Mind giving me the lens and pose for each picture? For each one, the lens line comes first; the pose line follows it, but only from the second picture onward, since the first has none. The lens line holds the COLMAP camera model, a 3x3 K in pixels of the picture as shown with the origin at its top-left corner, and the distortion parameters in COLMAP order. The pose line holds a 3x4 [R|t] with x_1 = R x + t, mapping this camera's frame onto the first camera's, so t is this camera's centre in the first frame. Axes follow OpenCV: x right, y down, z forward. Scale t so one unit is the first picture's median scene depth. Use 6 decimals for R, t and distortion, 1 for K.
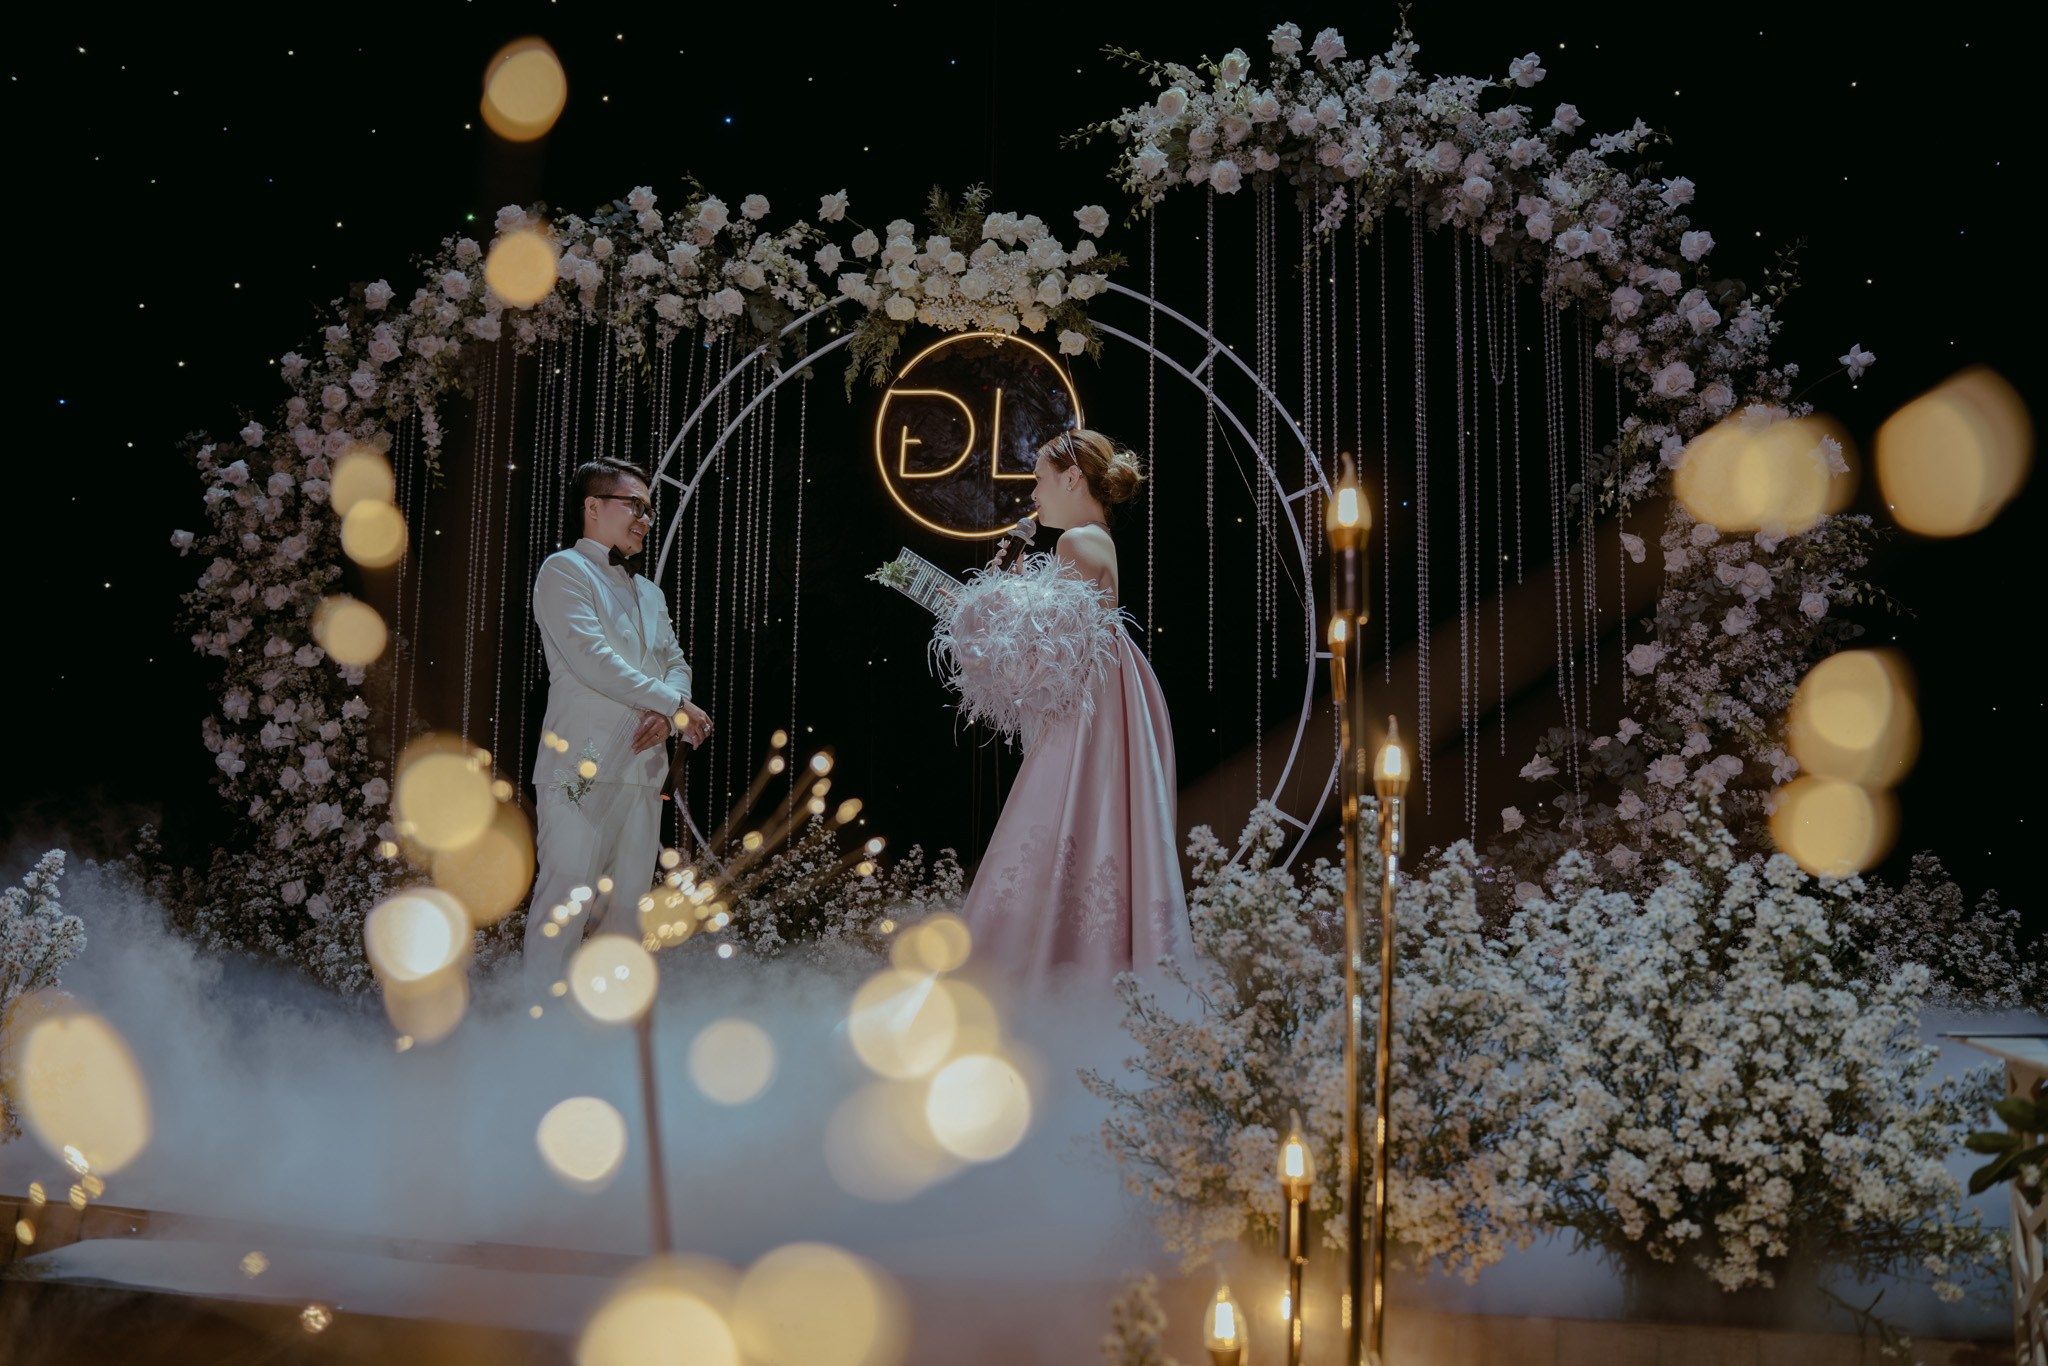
lens RADIAL K [[1769.6, 0, 1056.7], [0, 1769.6, 672.5], [0, 0, 1]] dist [-0.118028, 0.038765]
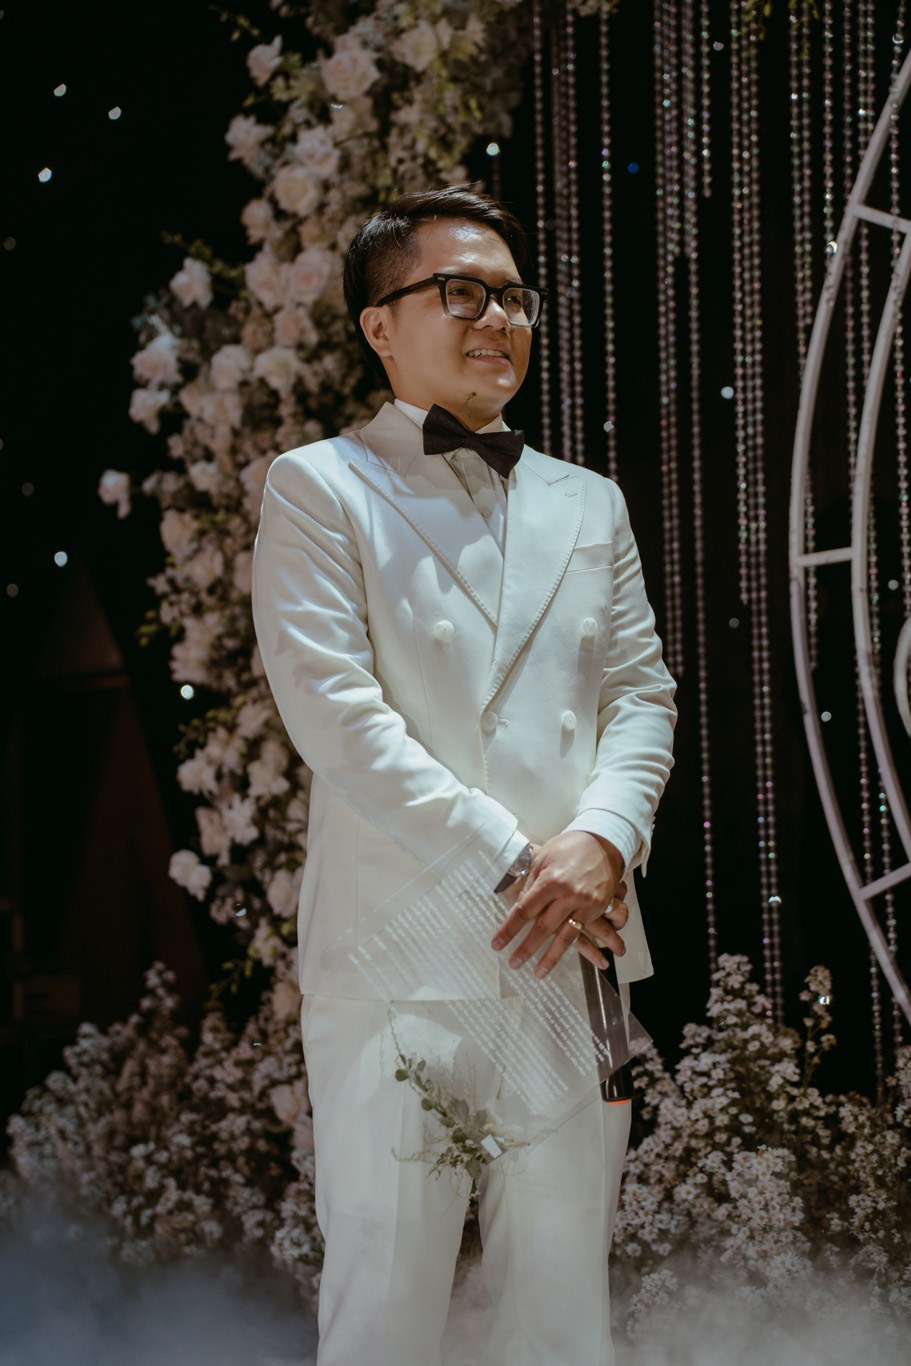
lens RADIAL K [[2292.8, 0, 467.9], [0, 2292.8, 685.0], [0, 0, 1]] dist [0.405340, 0.000000]
pose [[0.756929, -0.072498, -0.649463, 0.088135], [0.106099, 0.994275, 0.012667, -0.008104], [0.644827, -0.078495, 0.760287, 0.469997]]
